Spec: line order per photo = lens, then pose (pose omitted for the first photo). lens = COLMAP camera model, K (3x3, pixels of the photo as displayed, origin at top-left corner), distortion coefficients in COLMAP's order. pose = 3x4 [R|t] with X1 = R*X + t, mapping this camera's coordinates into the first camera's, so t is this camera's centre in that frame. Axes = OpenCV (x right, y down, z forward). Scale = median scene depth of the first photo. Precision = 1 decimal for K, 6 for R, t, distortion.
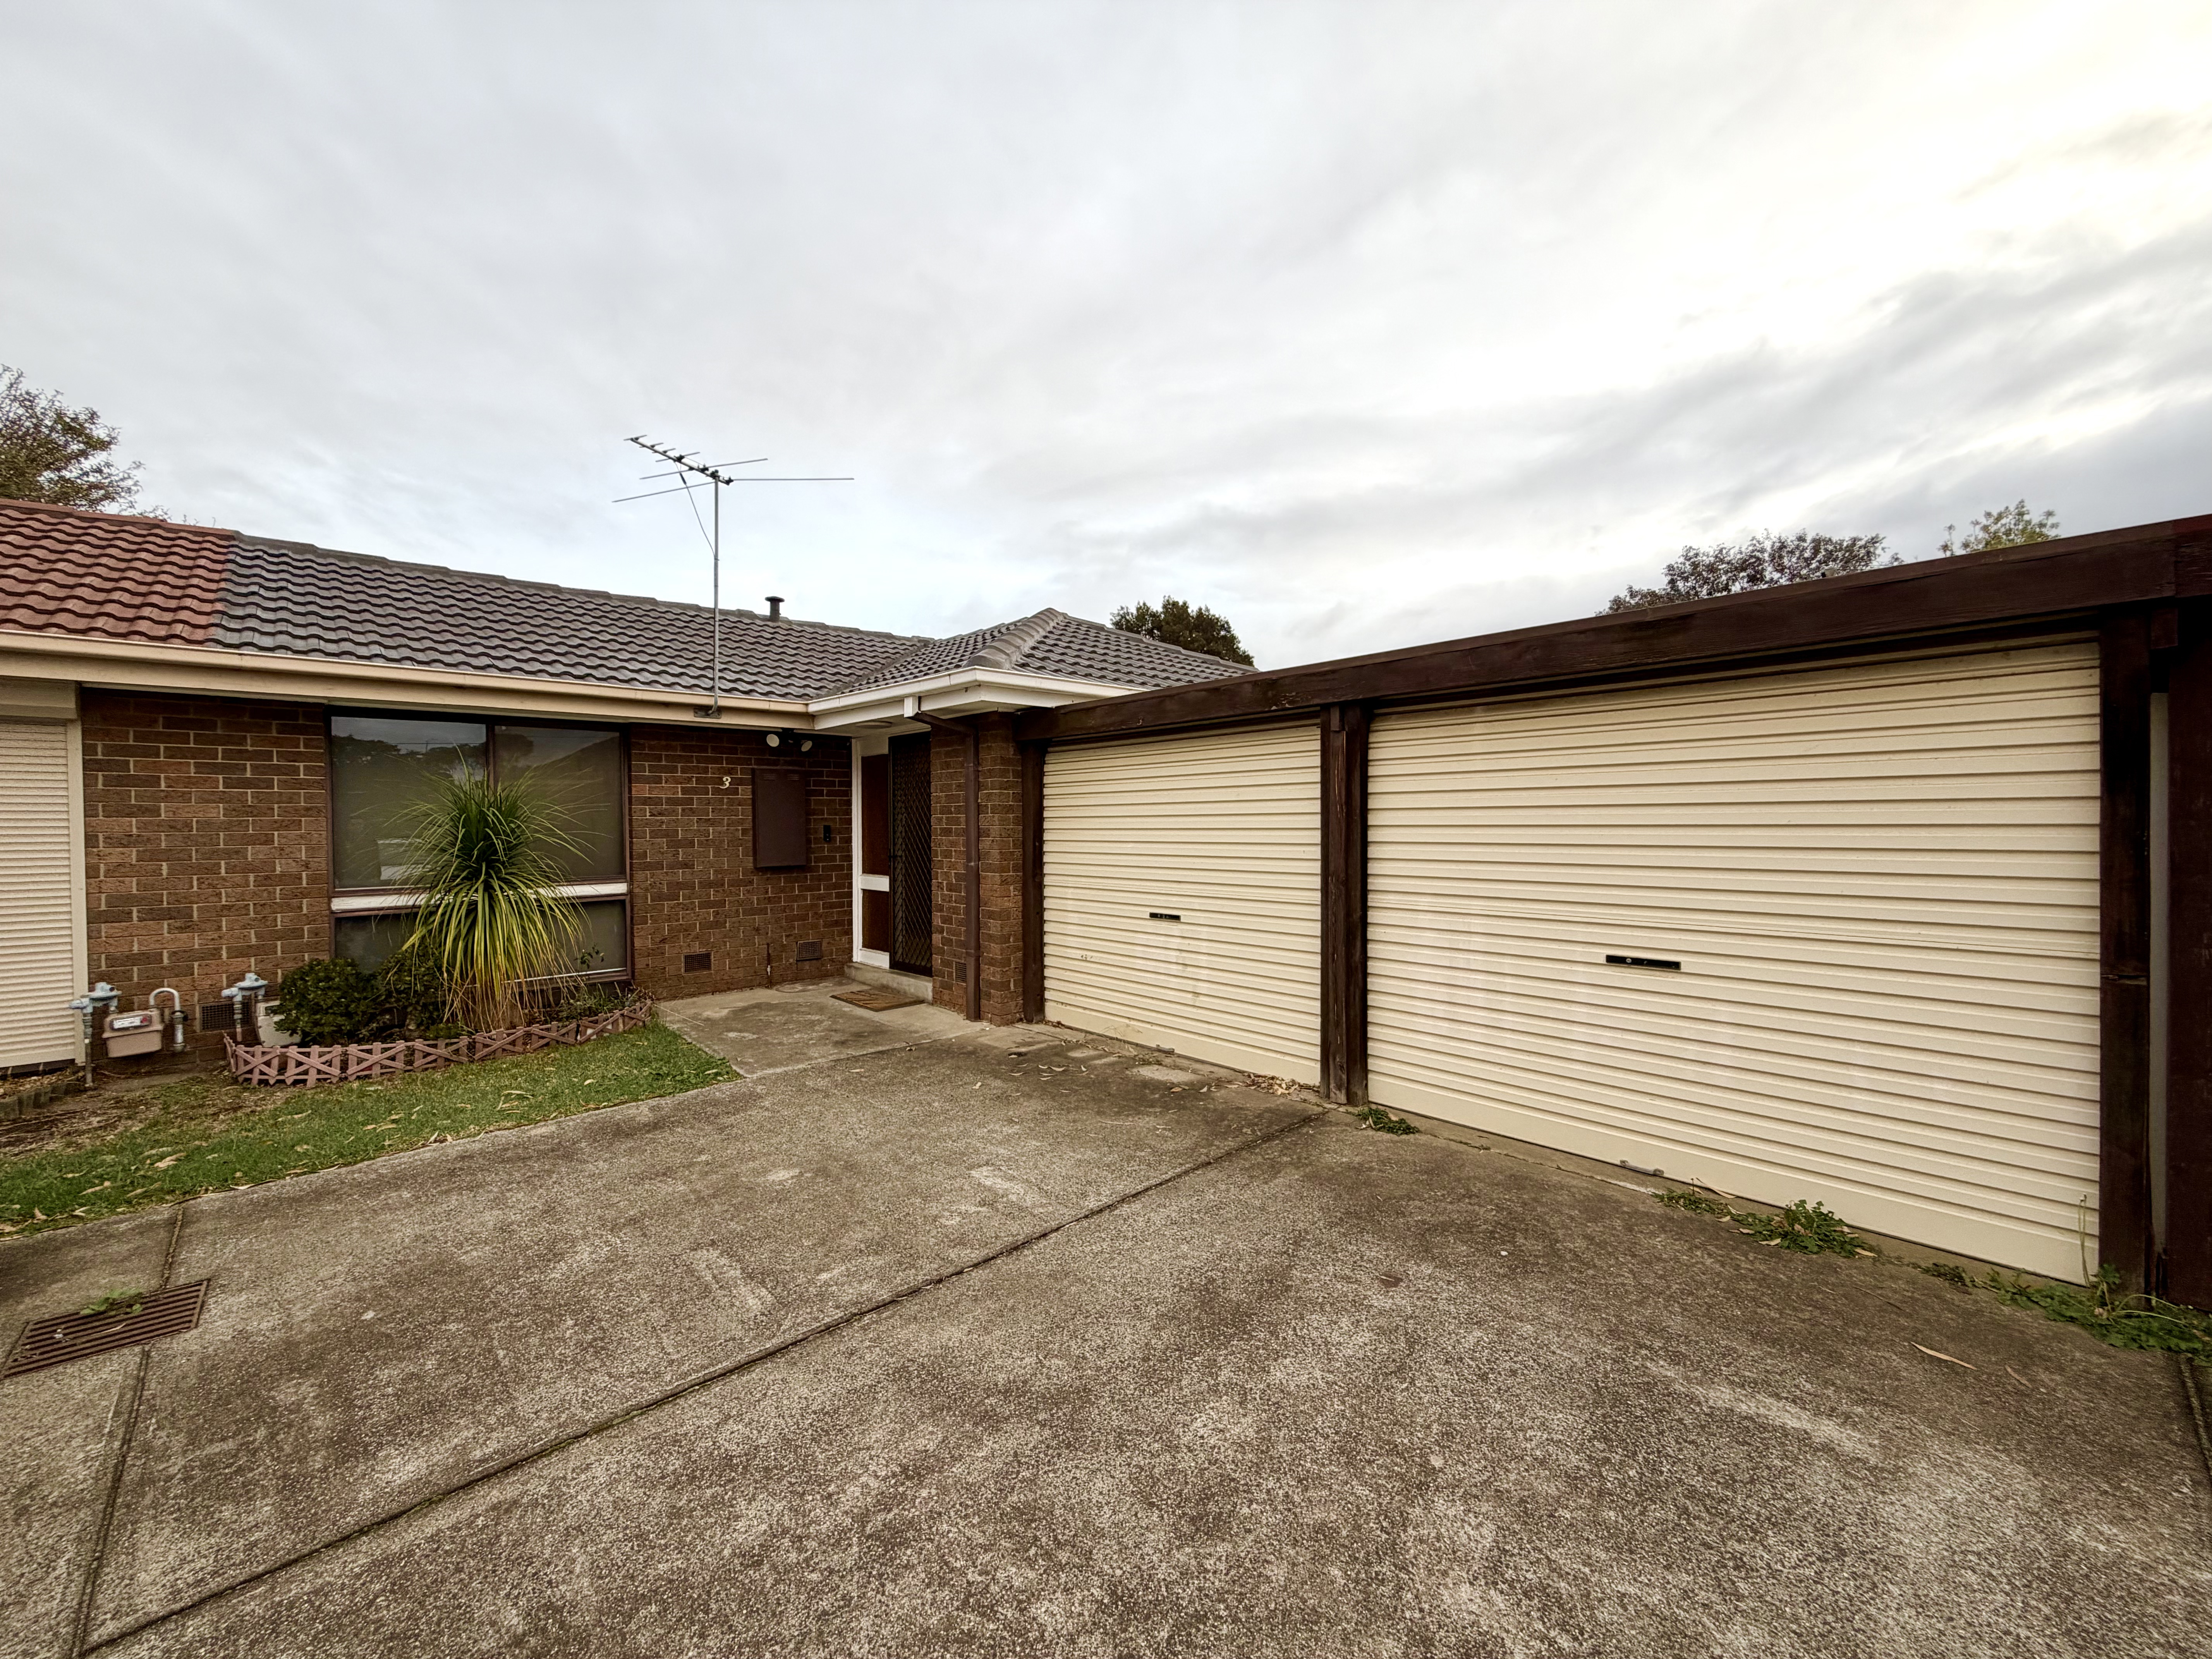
lens RADIAL K [[880.7, 0, 1098.8], [0, 880.7, 831.3], [0, 0, 1]] dist [-0.001166, 0.000026]
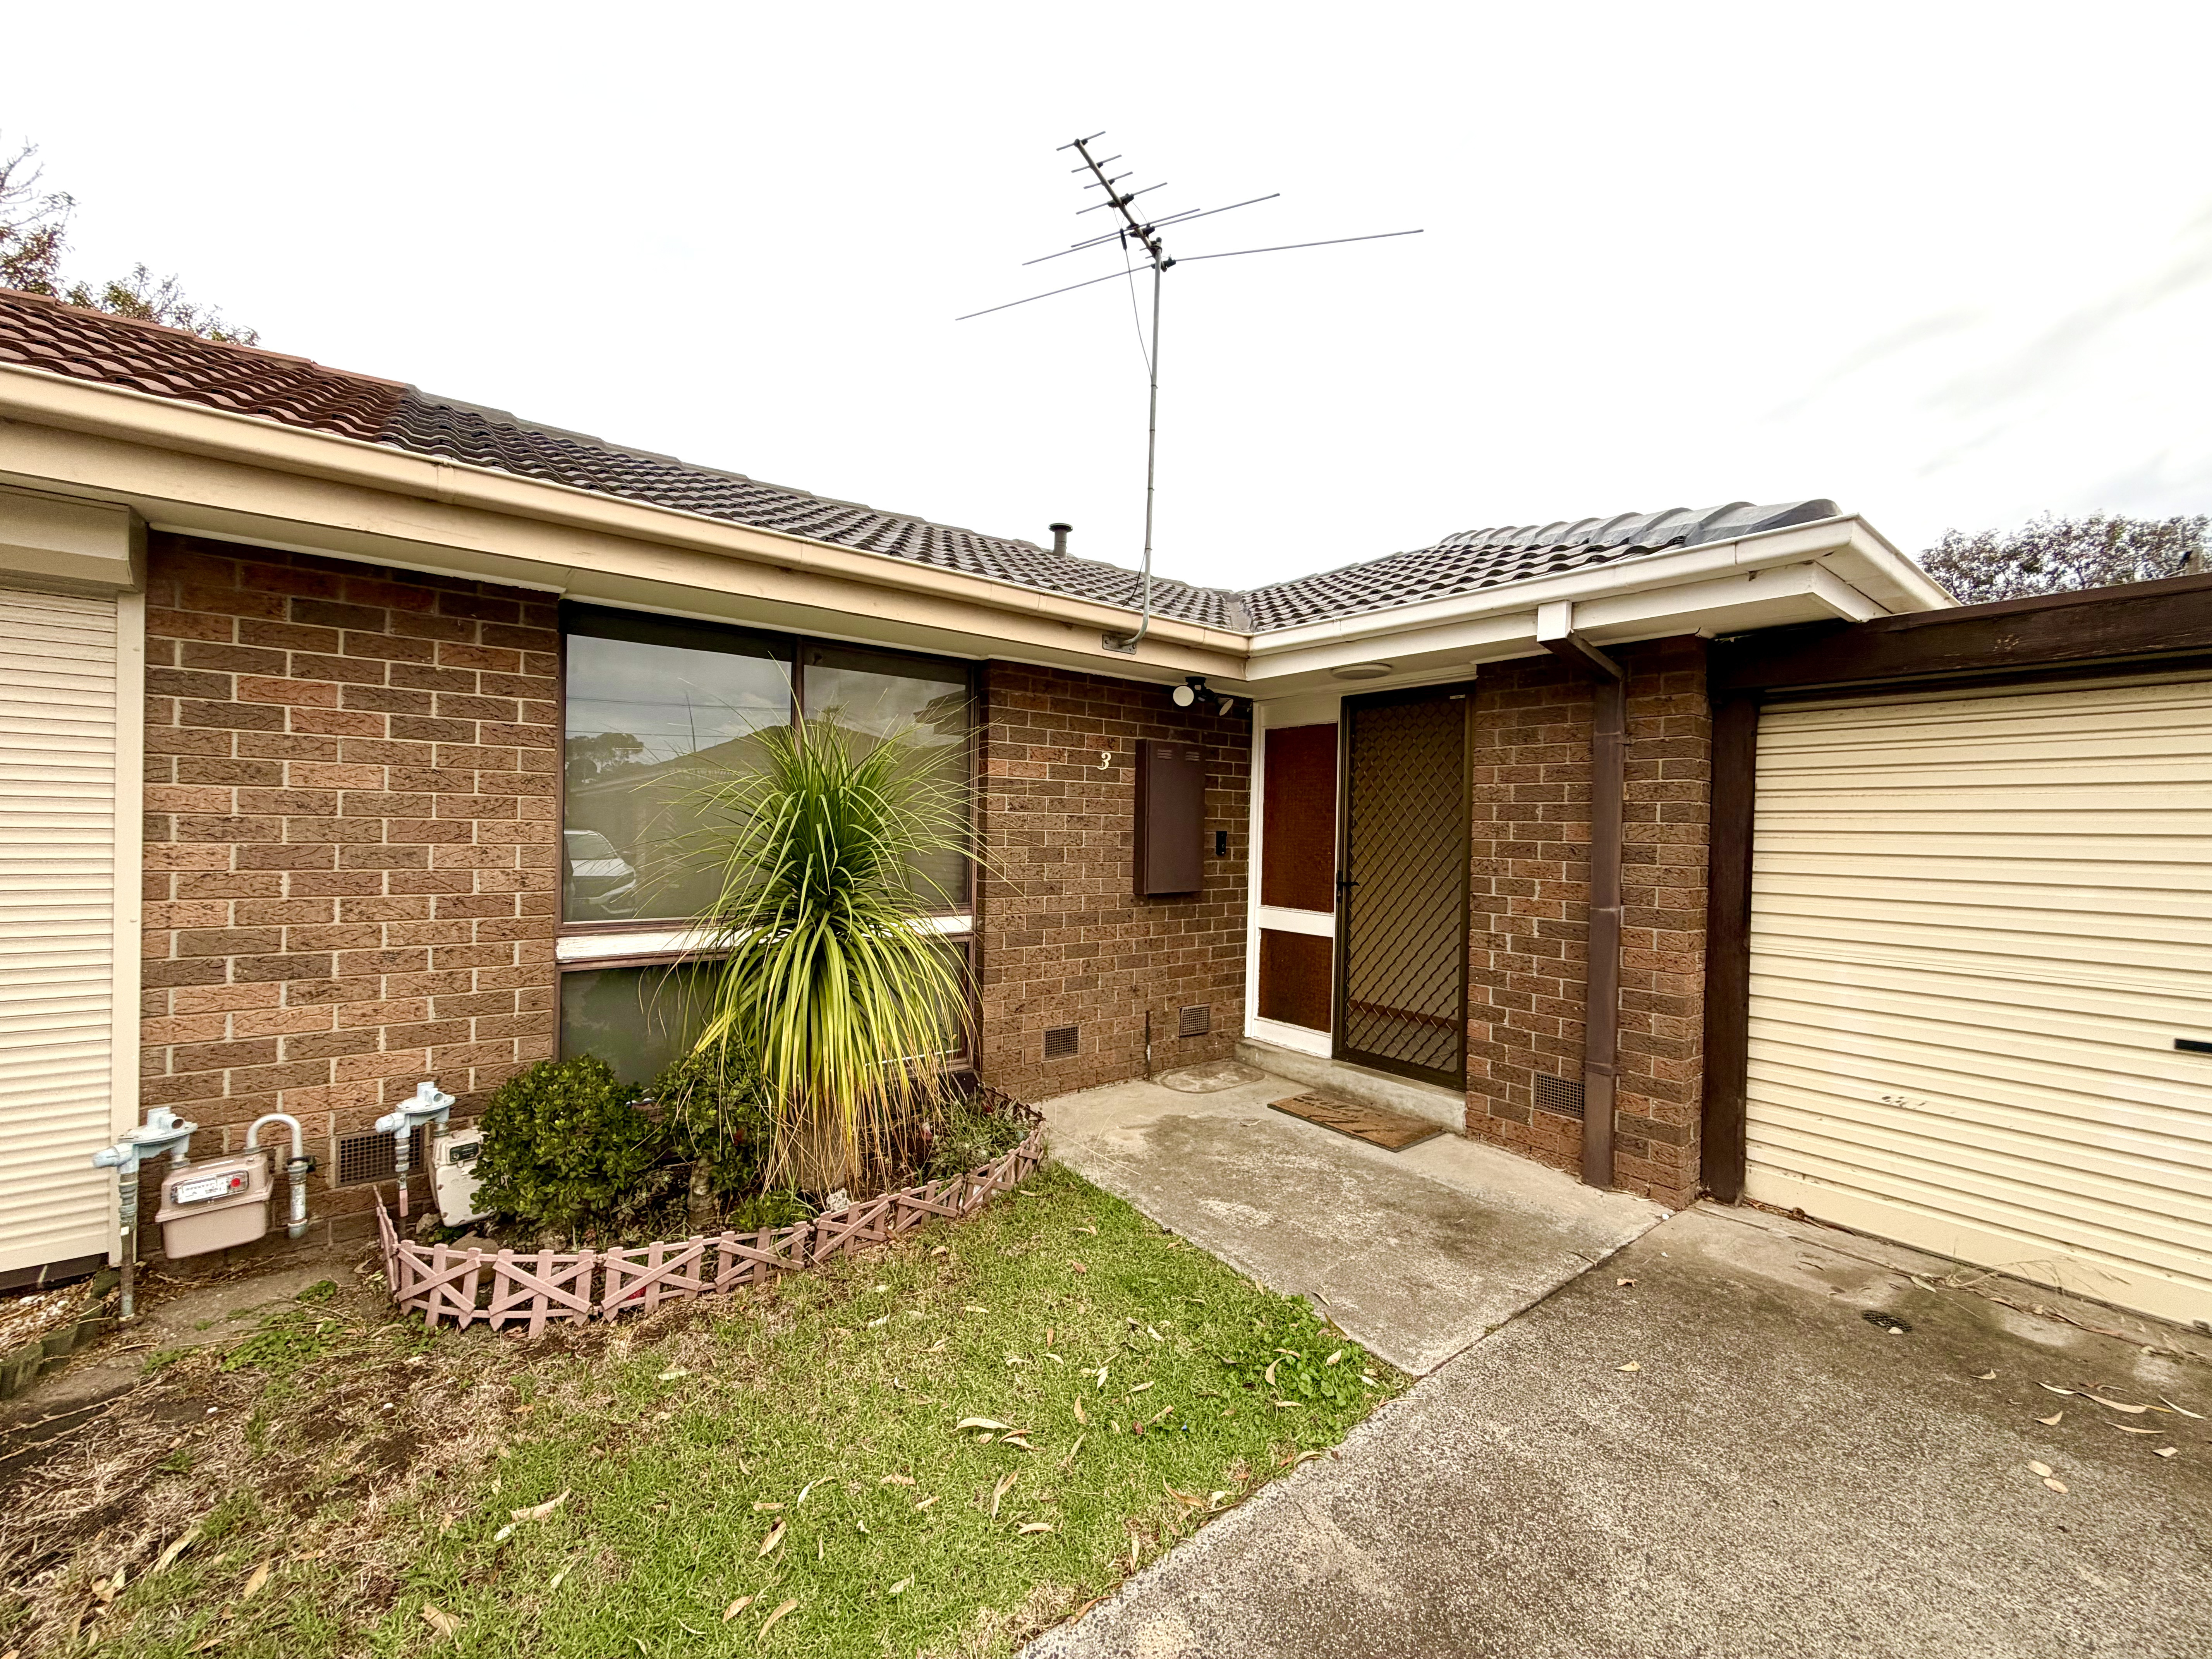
lens RADIAL K [[880.7, 0, 1098.8], [0, 880.7, 831.3], [0, 0, 1]] dist [-0.001166, 0.000026]
pose [[0.995495, 0.028373, -0.090467, -0.493515], [-0.029095, 0.999554, -0.006681, 0.000382], [0.090237, 0.009283, 0.995877, 0.483320]]
